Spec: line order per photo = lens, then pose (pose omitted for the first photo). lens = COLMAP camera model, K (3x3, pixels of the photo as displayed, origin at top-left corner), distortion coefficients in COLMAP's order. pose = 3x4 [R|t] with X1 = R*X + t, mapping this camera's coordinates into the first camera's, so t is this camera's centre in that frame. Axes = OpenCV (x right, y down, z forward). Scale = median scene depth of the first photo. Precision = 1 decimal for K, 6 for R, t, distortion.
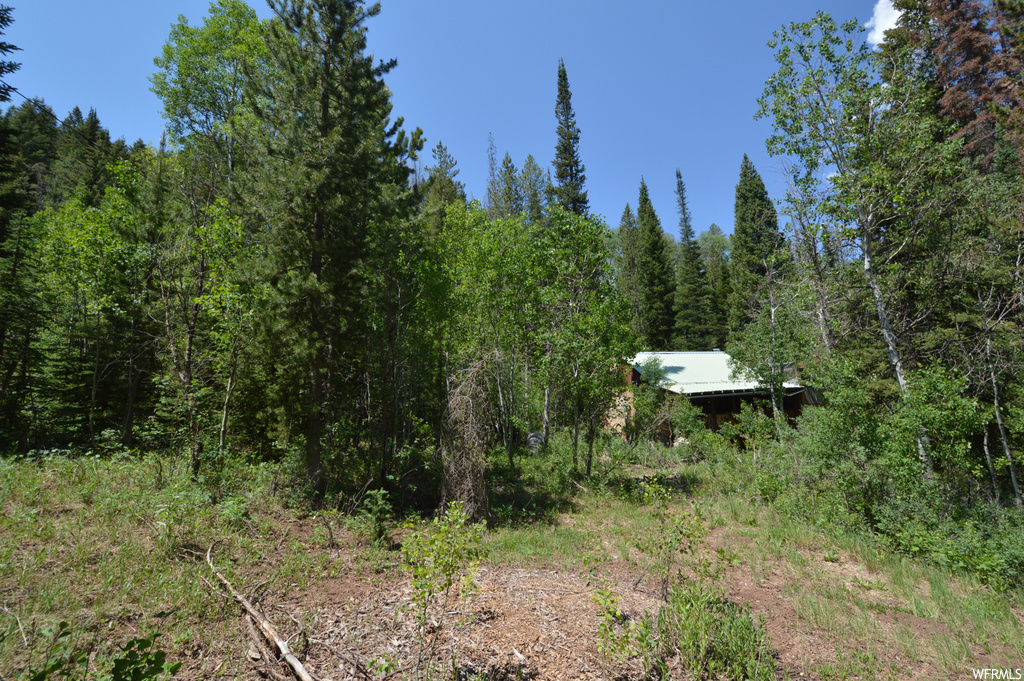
lens RADIAL K [[459.9, 0, 510.6], [0, 459.9, 339.1], [0, 0, 1]] dist [-0.002488, -0.000205]
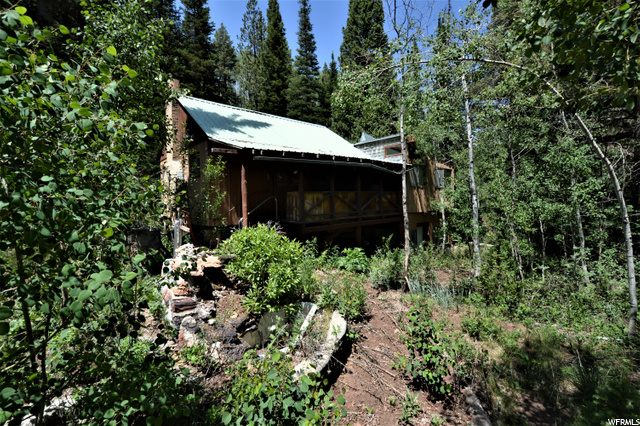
lens RADIAL K [[287.4, 0, 320.0], [0, 287.4, 212.5], [0, 0, 1]] dist [-0.002488, -0.000205]
pose [[0.910590, 0.013819, 0.413079, 0.156540], [-0.099067, 0.977604, 0.185677, 0.059383], [-0.401262, -0.209998, 0.891566, 0.327783]]
